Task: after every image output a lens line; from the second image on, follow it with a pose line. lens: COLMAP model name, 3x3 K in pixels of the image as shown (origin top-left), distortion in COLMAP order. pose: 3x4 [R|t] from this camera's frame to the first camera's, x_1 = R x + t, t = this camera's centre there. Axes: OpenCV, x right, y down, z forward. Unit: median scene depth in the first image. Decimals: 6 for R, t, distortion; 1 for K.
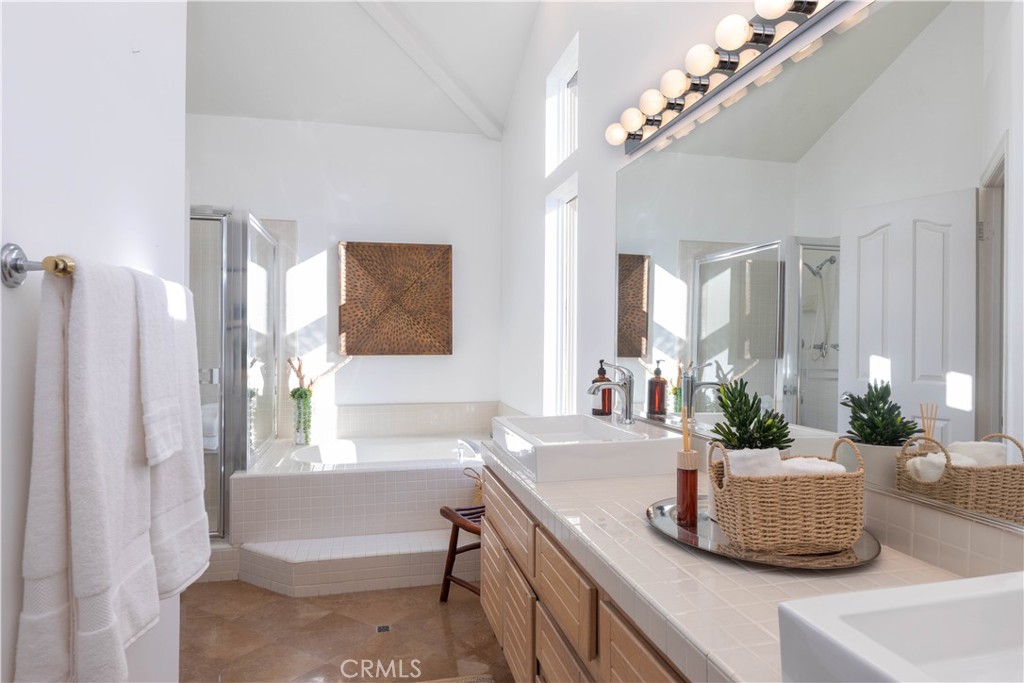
lens RADIAL K [[603.4, 0, 505.2], [0, 603.4, 340.8], [0, 0, 1]] dist [-0.000134, 0.000385]
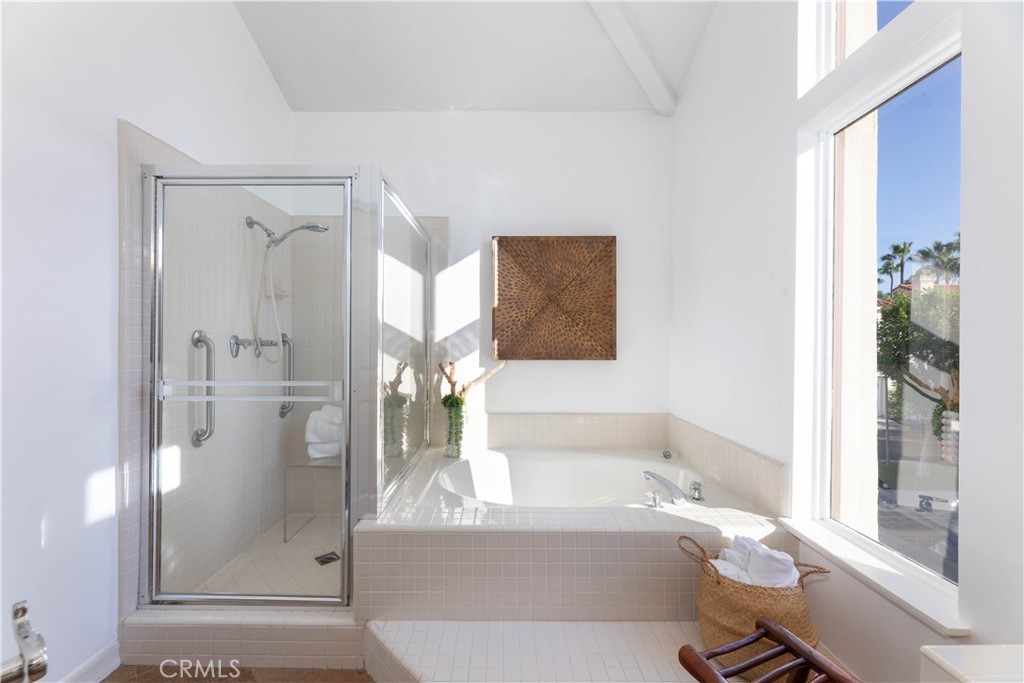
lens RADIAL K [[426.8, 0, 513.8], [0, 426.8, 342.4], [0, 0, 1]] dist [-0.000980, -0.000112]
pose [[0.978998, 0.000791, -0.203870, -0.109469], [-0.001645, 0.999991, -0.004020, -0.000210], [0.203865, 0.004271, 0.978990, 0.365658]]
